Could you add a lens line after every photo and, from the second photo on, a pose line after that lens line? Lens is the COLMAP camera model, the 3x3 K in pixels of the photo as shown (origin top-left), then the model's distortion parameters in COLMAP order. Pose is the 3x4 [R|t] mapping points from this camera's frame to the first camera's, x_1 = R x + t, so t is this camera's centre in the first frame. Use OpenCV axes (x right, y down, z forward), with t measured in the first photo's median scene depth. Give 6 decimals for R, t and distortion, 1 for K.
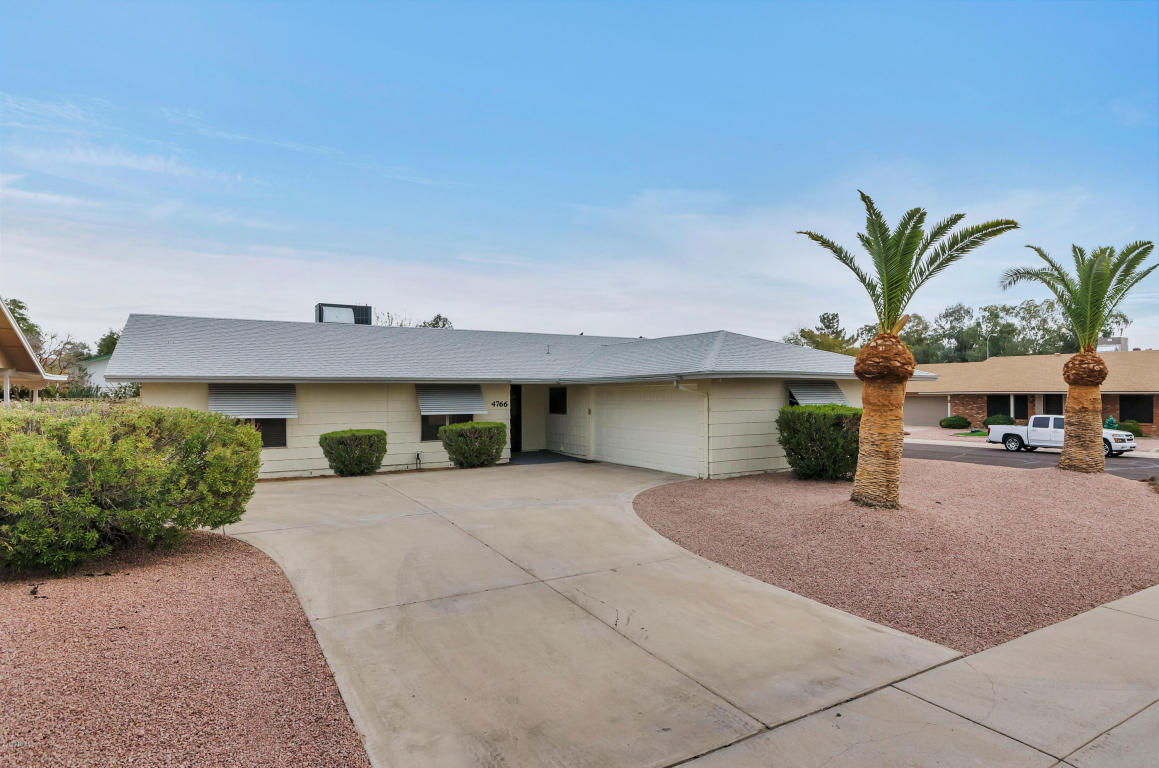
lens RADIAL K [[620.4, 0, 579.5], [0, 620.4, 384.0], [0, 0, 1]] dist [-0.015261, 0.000753]
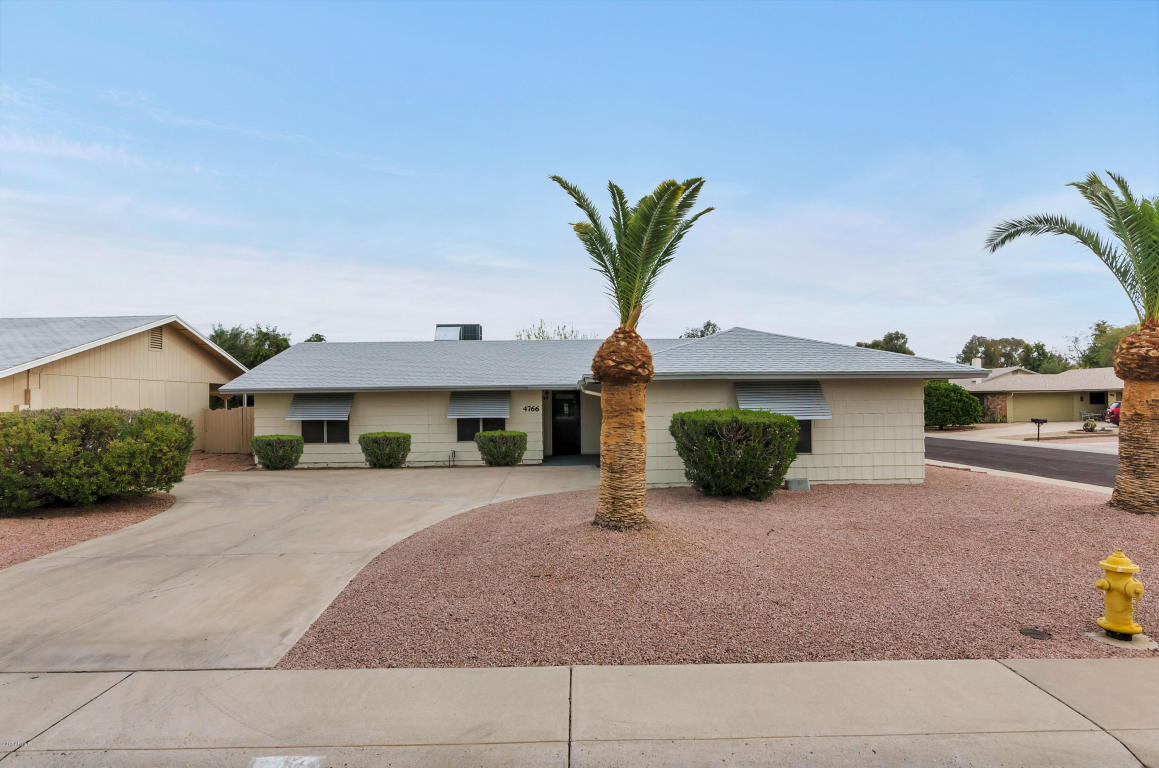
lens RADIAL K [[606.7, 0, 579.5], [0, 606.7, 384.0], [0, 0, 1]] dist [-0.021423, 0.010812]
pose [[0.884122, -0.019643, -0.466843, 0.586653], [0.016075, 0.999803, -0.011623, 0.003948], [0.466980, 0.002772, 0.884264, 0.149420]]
